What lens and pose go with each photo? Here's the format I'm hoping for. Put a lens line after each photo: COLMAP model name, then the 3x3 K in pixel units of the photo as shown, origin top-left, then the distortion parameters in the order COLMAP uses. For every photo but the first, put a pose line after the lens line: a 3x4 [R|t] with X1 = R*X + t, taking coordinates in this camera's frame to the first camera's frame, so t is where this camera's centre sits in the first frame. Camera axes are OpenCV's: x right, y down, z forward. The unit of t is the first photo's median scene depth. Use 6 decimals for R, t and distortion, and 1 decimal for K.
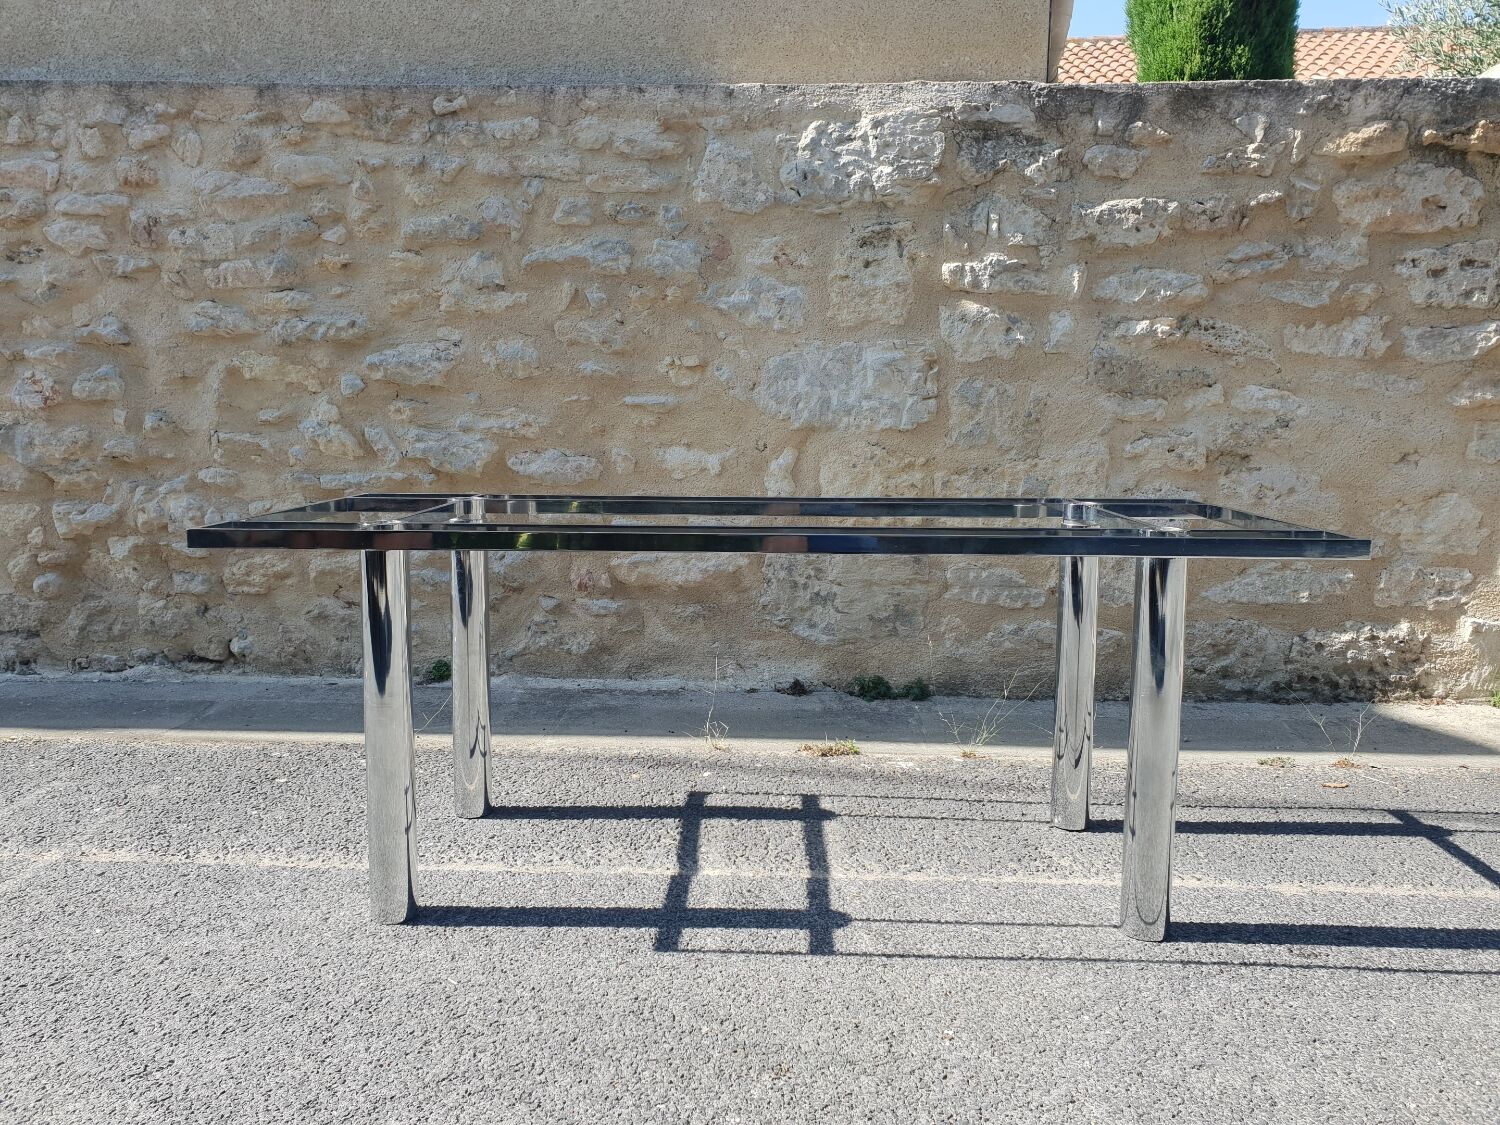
lens RADIAL K [[1166.4, 0, 735.9], [0, 1166.4, 562.5], [0, 0, 1]] dist [0.020455, 0.018325]
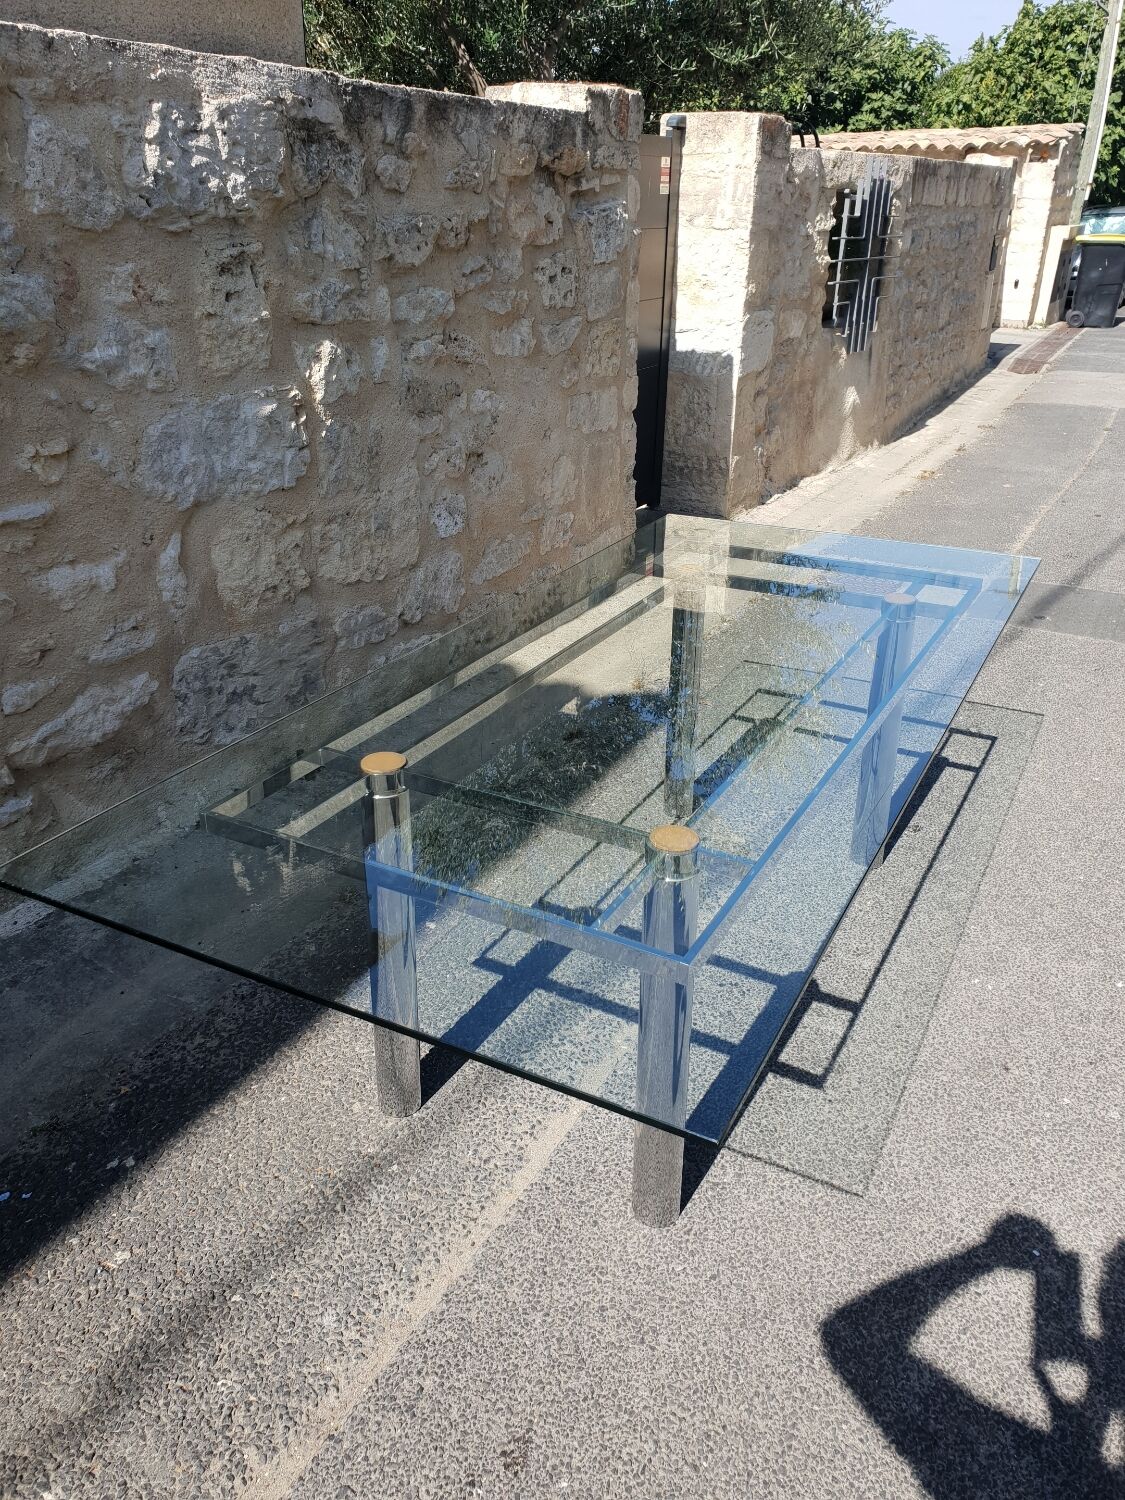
lens RADIAL K [[1166.4, 0, 562.4], [0, 1166.4, 732.1], [0, 0, 1]] dist [0.020455, 0.018325]
pose [[0.446523, -0.369744, 0.814804, -0.566711], [0.113388, 0.926669, 0.358368, -0.240834], [-0.887558, -0.067630, 0.455704, 0.395693]]
